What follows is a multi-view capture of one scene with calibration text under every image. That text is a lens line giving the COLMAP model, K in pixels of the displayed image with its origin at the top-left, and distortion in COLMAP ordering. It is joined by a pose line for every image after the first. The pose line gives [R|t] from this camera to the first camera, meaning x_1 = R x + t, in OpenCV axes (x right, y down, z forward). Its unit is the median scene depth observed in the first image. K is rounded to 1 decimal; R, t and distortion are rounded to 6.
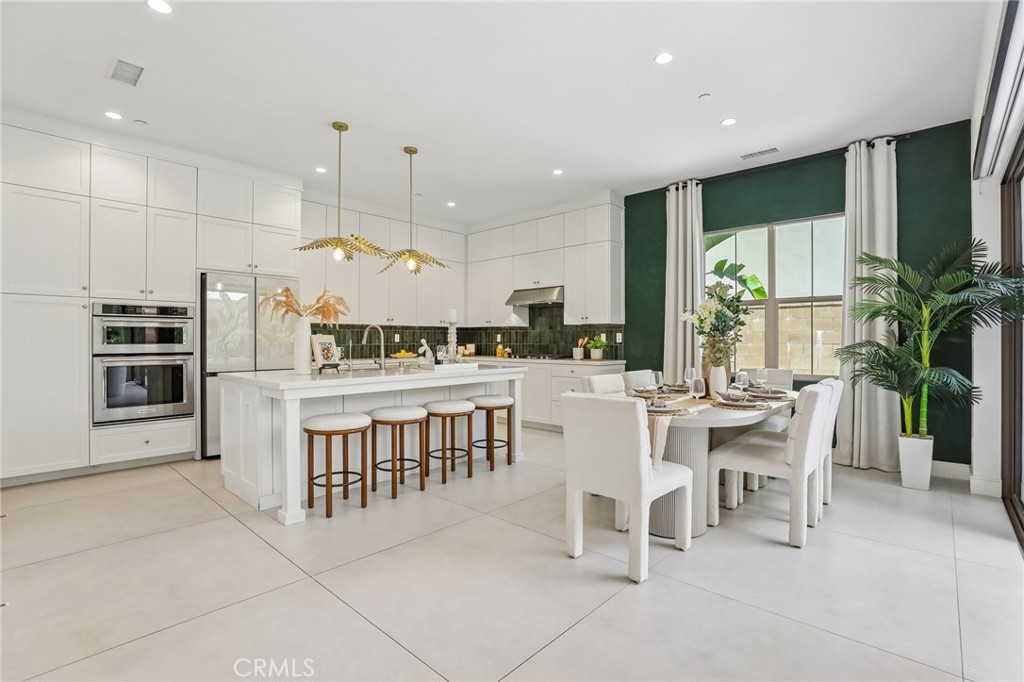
lens RADIAL K [[476.8, 0, 515.2], [0, 476.8, 341.4], [0, 0, 1]] dist [-0.044809, 0.016242]
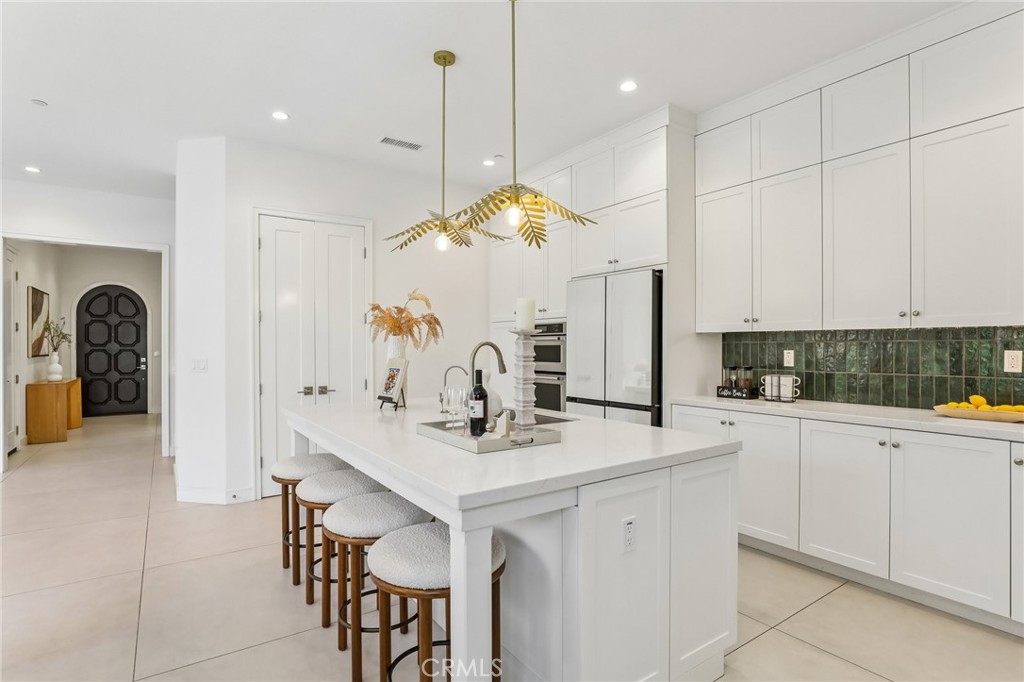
lens RADIAL K [[516.7, 0, 517.1], [0, 516.7, 348.2], [0, 0, 1]] dist [-0.033786, 0.010875]
pose [[-0.218298, 0.004512, -0.975872, 0.249680], [-0.001002, 0.999988, 0.004847, -0.022939], [0.975882, 0.002036, -0.218290, 0.915678]]
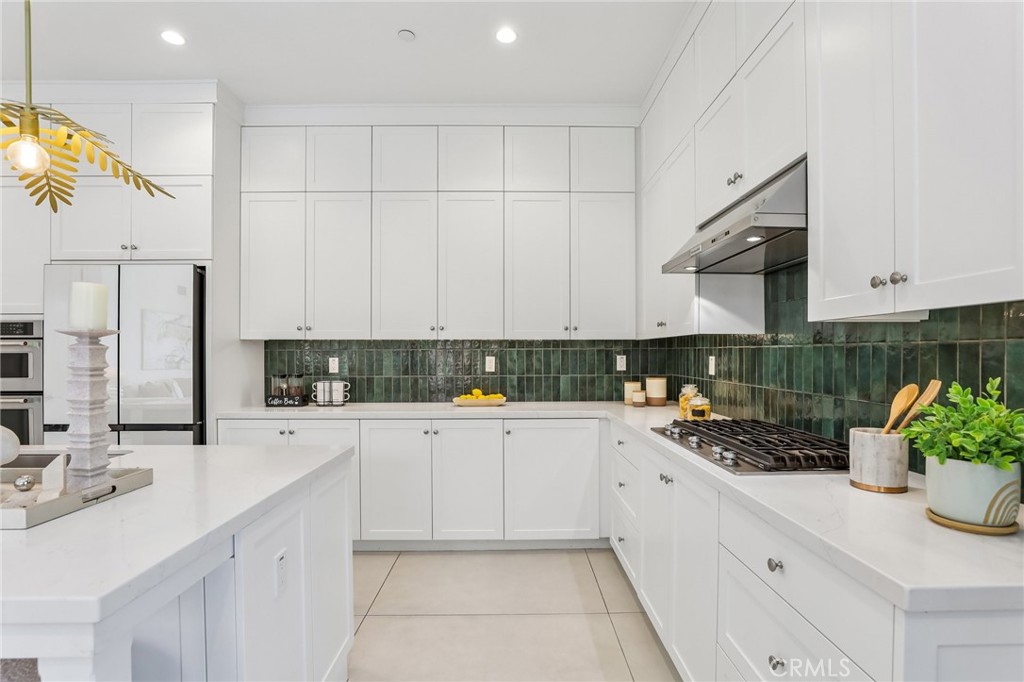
lens RADIAL K [[496.5, 0, 516.7], [0, 496.5, 358.4], [0, 0, 1]] dist [-0.027511, 0.001171]
pose [[0.686060, 0.005825, -0.727522, 0.202211], [0.000396, 0.999965, 0.008380, -0.022195], [0.727545, -0.006037, 0.686034, 0.829211]]
